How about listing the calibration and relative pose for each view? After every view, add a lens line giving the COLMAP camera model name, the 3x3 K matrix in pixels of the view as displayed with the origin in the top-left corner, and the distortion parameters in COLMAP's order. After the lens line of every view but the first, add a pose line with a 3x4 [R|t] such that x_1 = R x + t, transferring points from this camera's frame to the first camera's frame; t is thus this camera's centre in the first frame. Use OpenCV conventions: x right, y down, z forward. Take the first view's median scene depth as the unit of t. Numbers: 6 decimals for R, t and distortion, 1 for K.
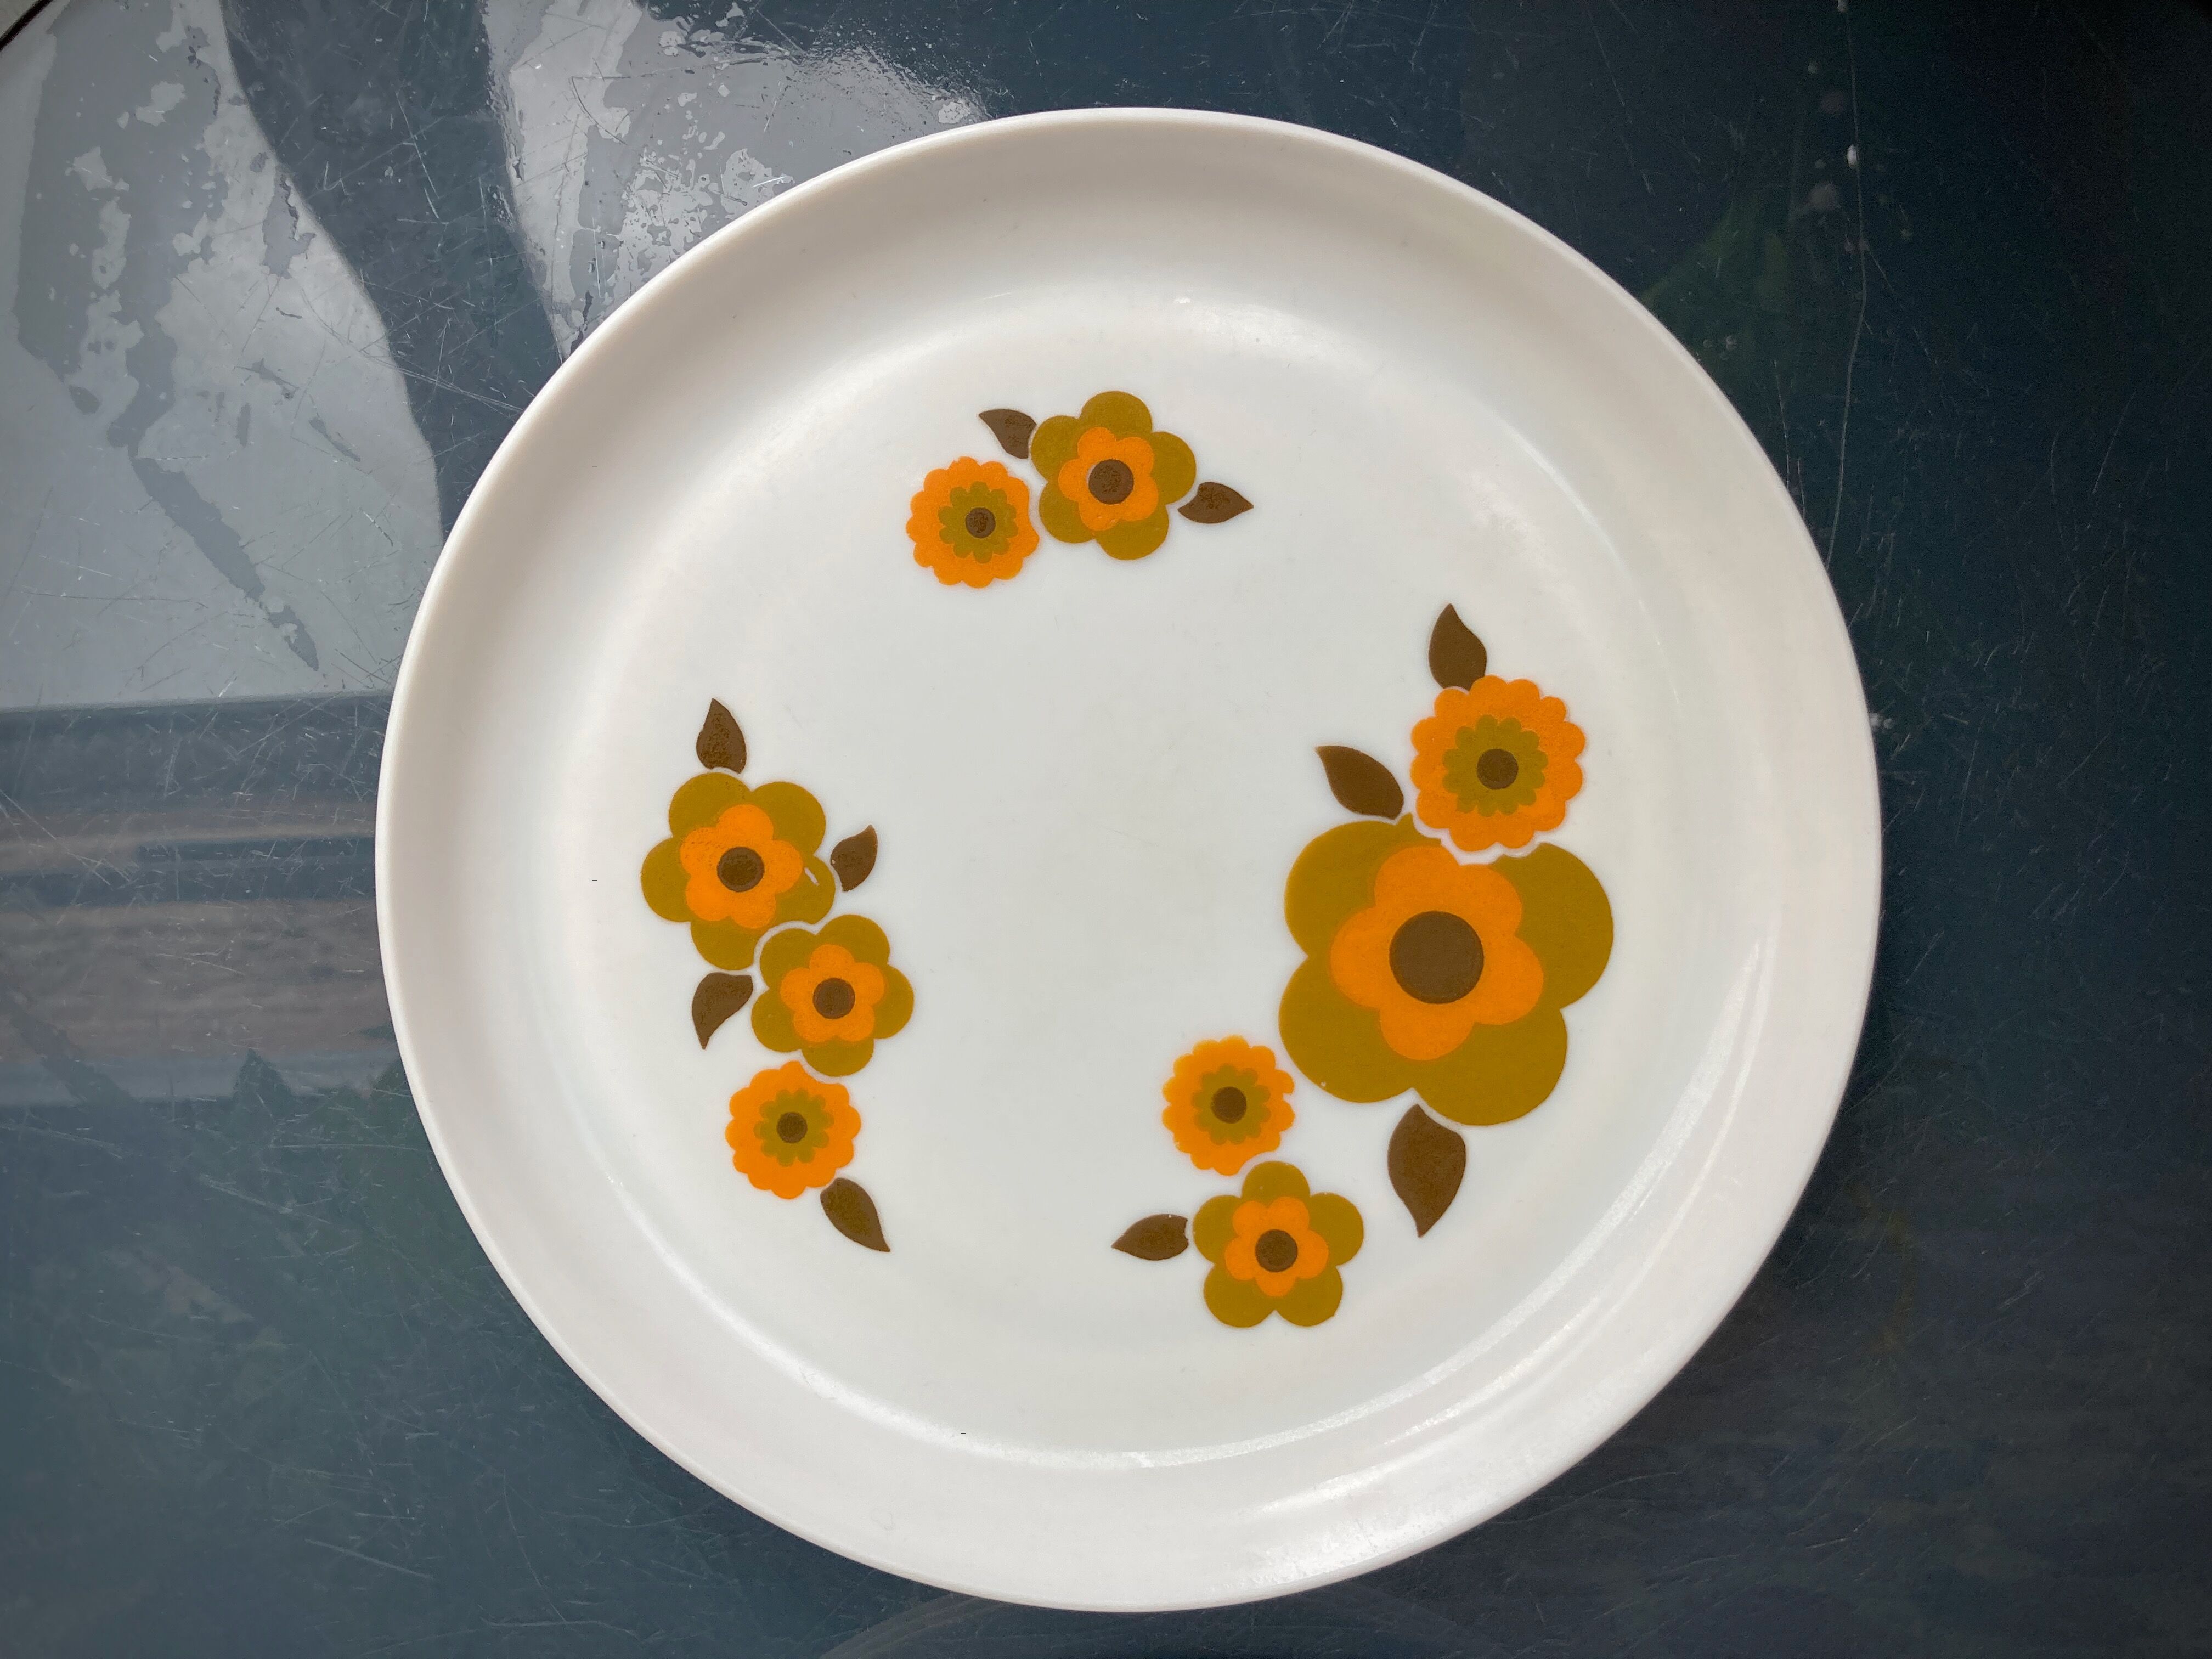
lens RADIAL K [[1817.9, 0, 1096.6], [0, 1817.9, 809.9], [0, 0, 1]] dist [0.046681, -0.056512]
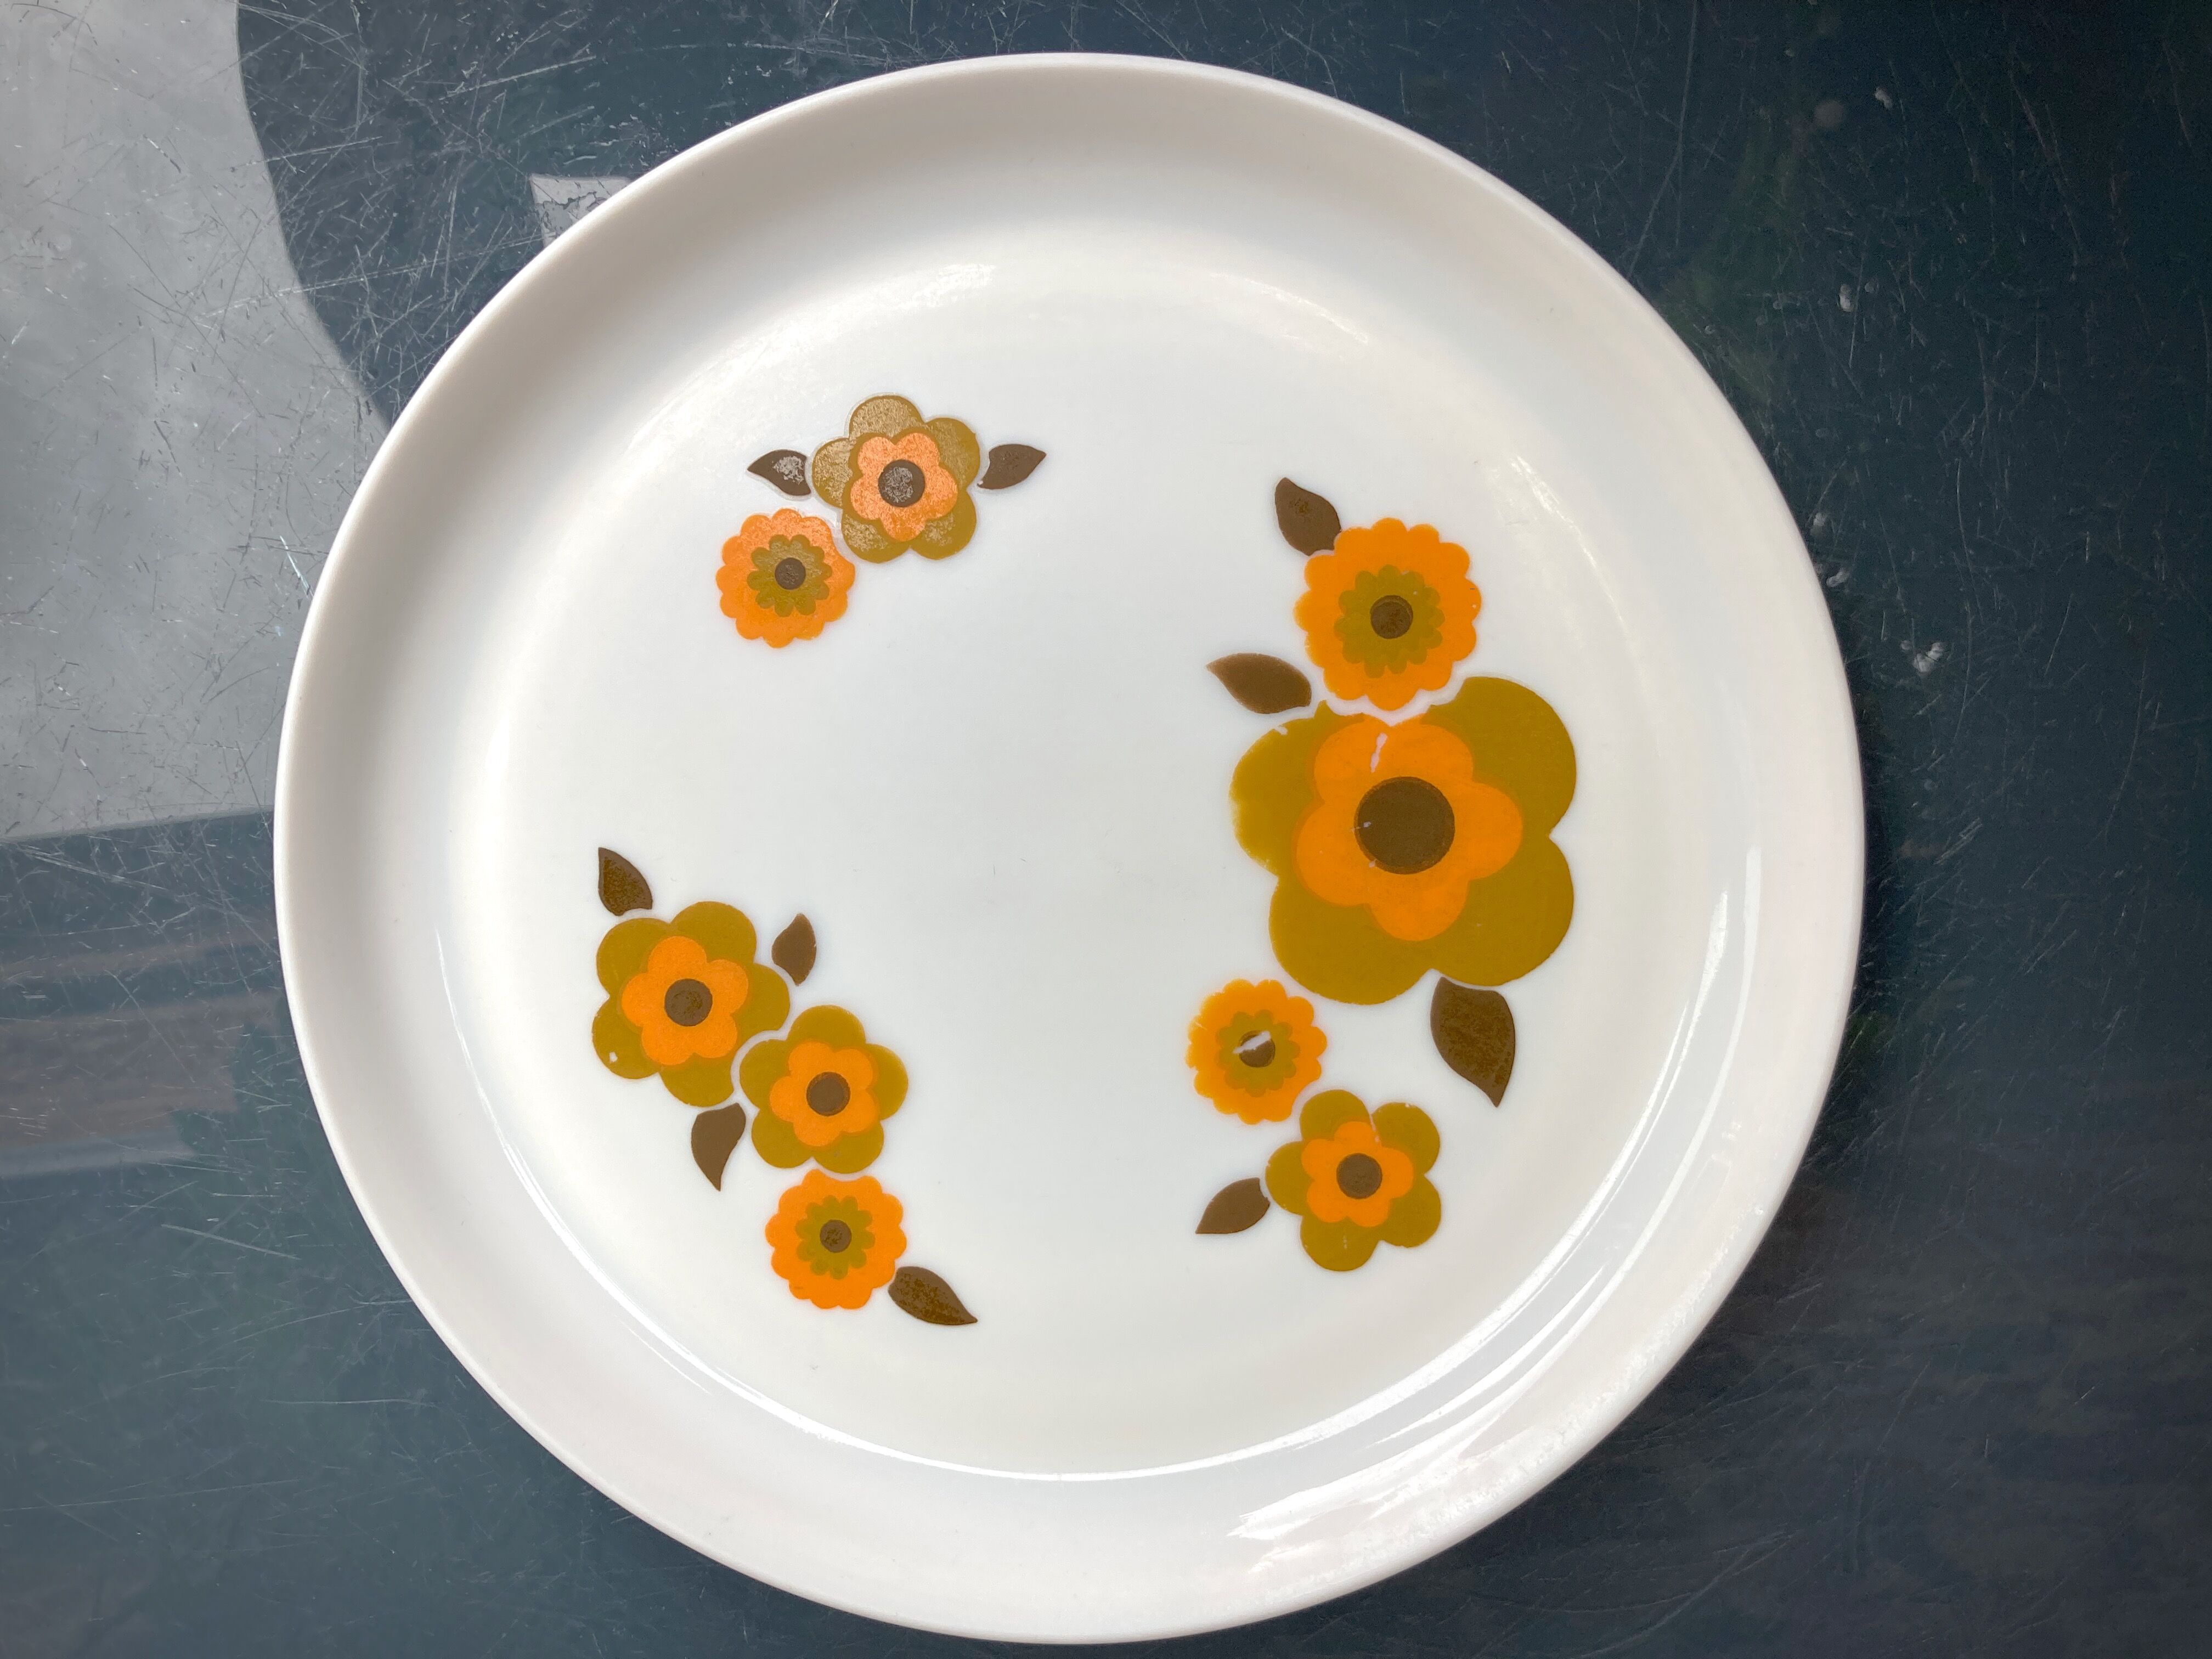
lens RADIAL K [[1817.9, 0, 1096.6], [0, 1817.9, 809.9], [0, 0, 1]] dist [0.046681, -0.056512]
pose [[0.997078, -0.070512, -0.029389, 0.099081], [0.069916, 0.997335, -0.020844, 0.242480], [0.030781, 0.018729, 0.999351, 0.059832]]
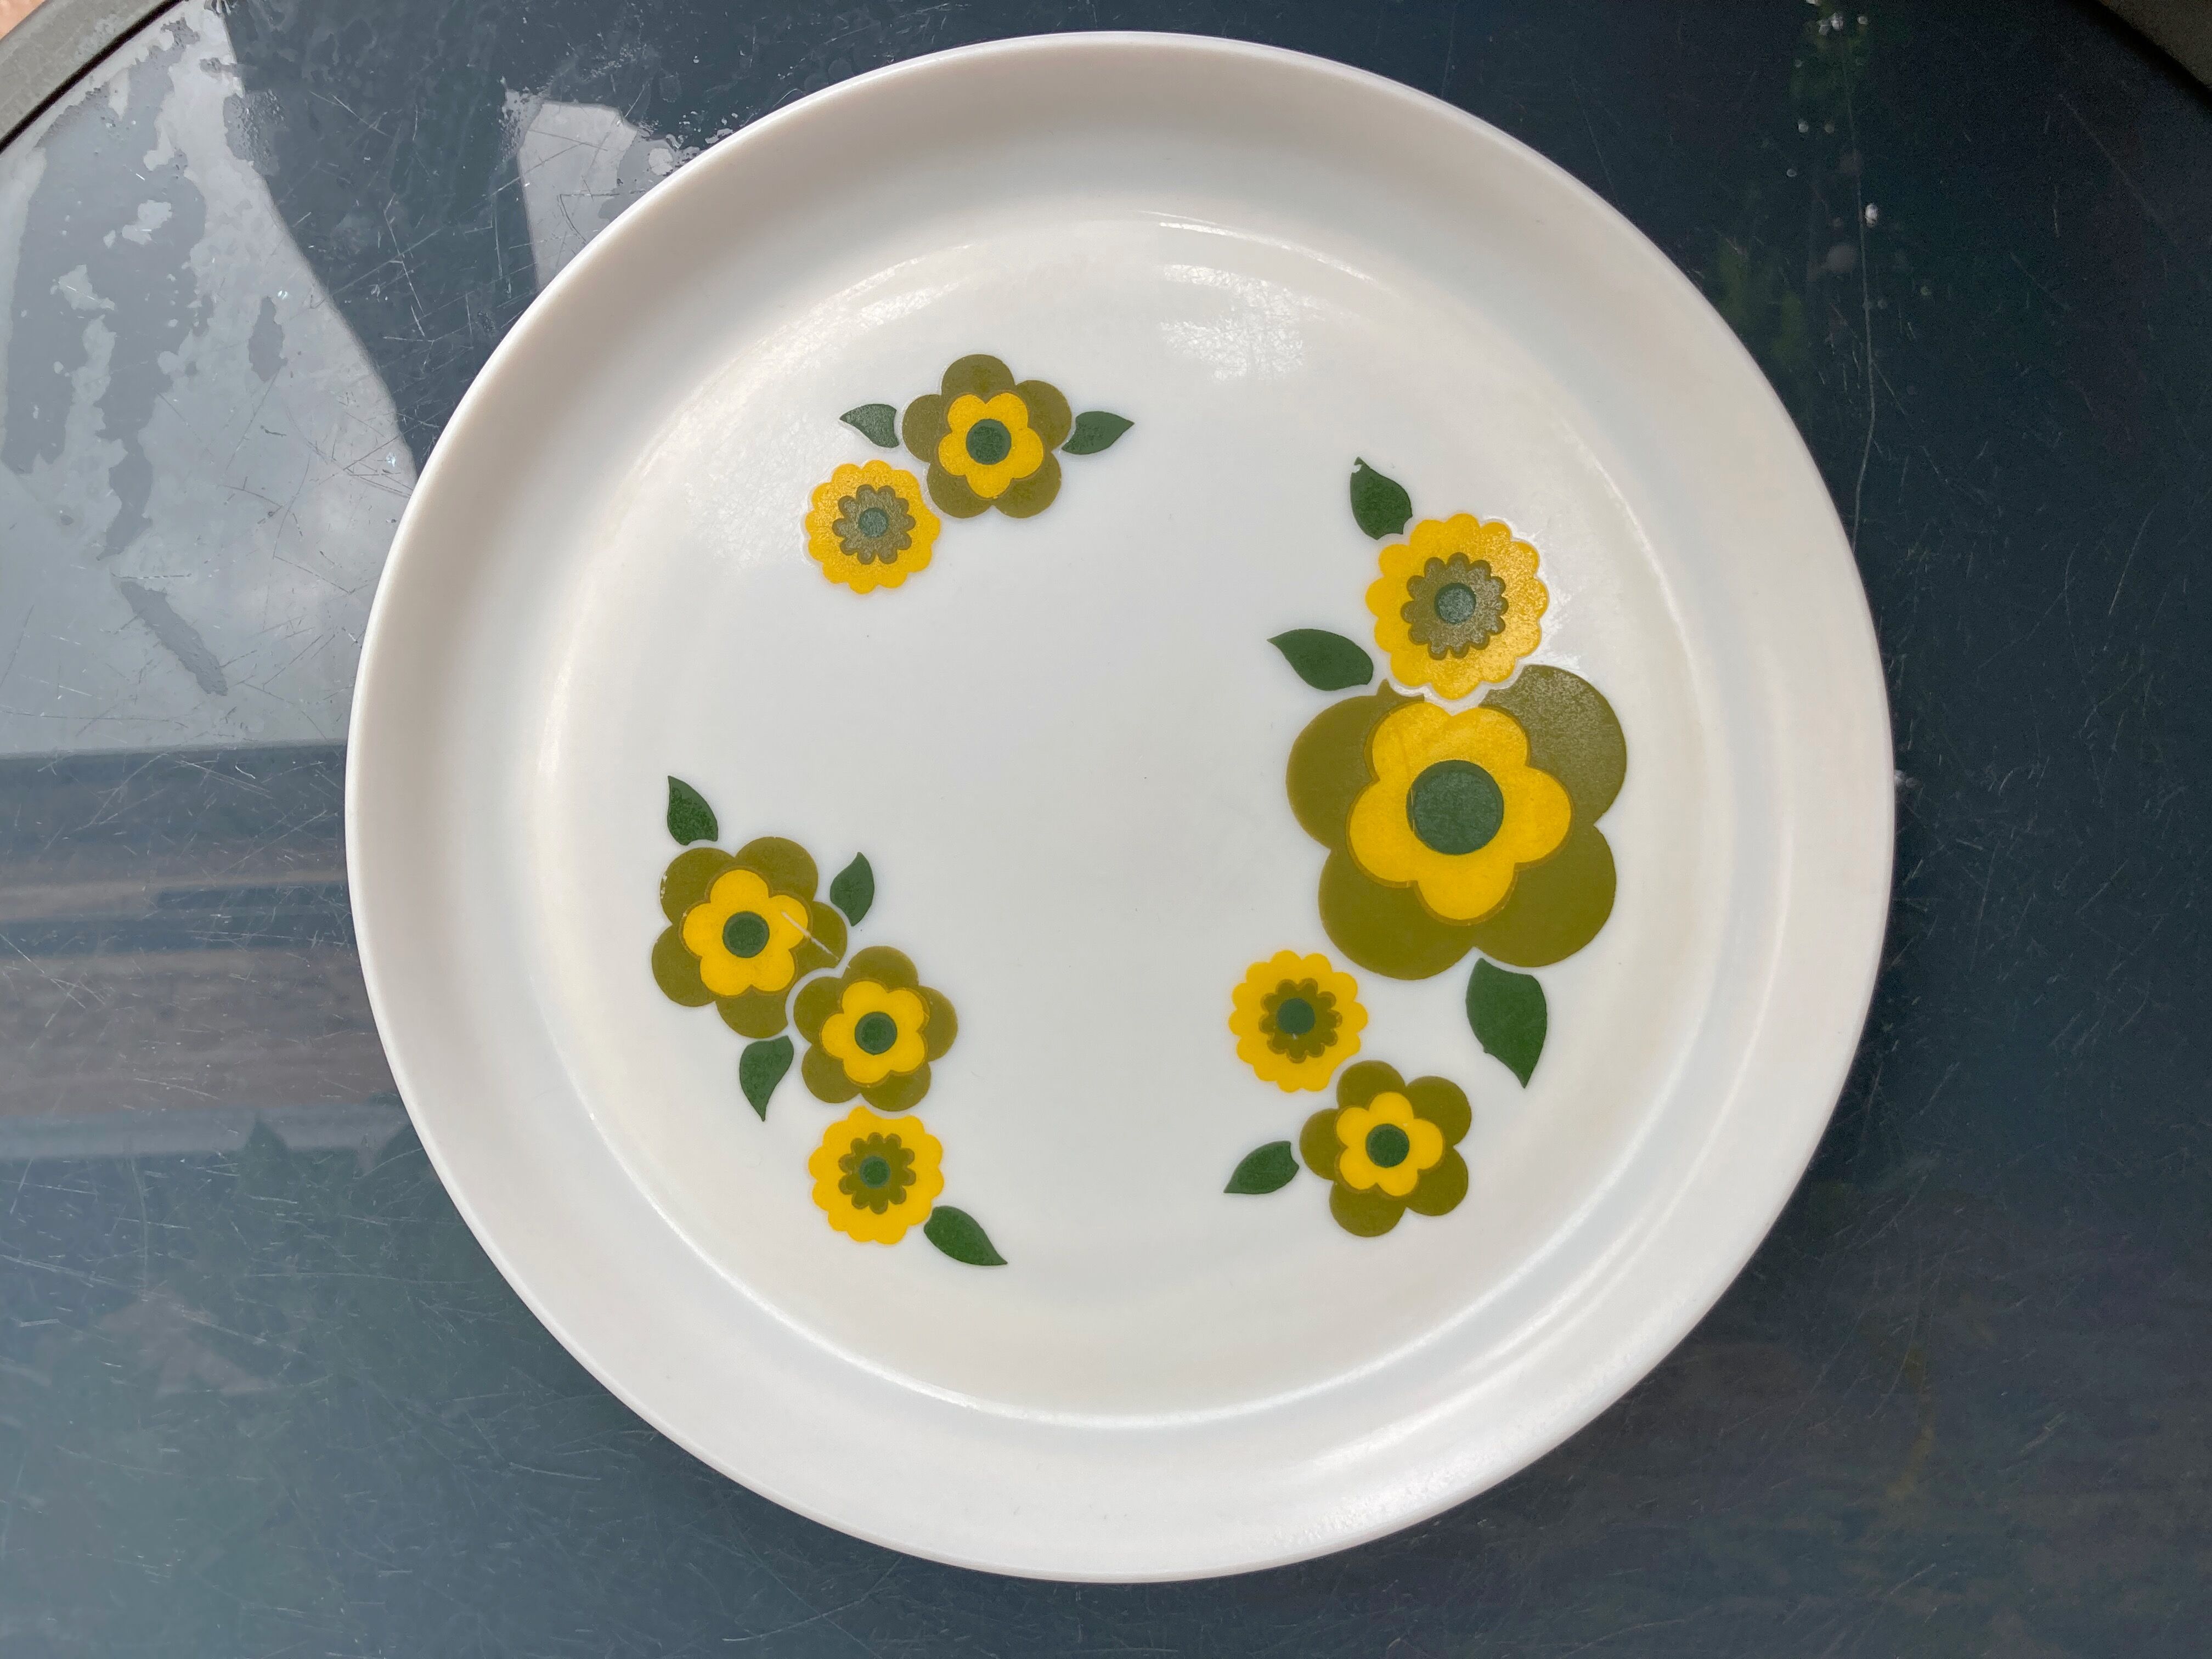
lens RADIAL K [[1821.7, 0, 1099.1], [0, 1821.7, 800.1], [0, 0, 1]] dist [0.013292, 0.002392]
pose [[0.999919, 0.002686, -0.012442, 0.018237], [-0.002962, 0.999750, -0.022179, -0.050942], [0.012379, 0.022214, 0.999677, 0.022196]]
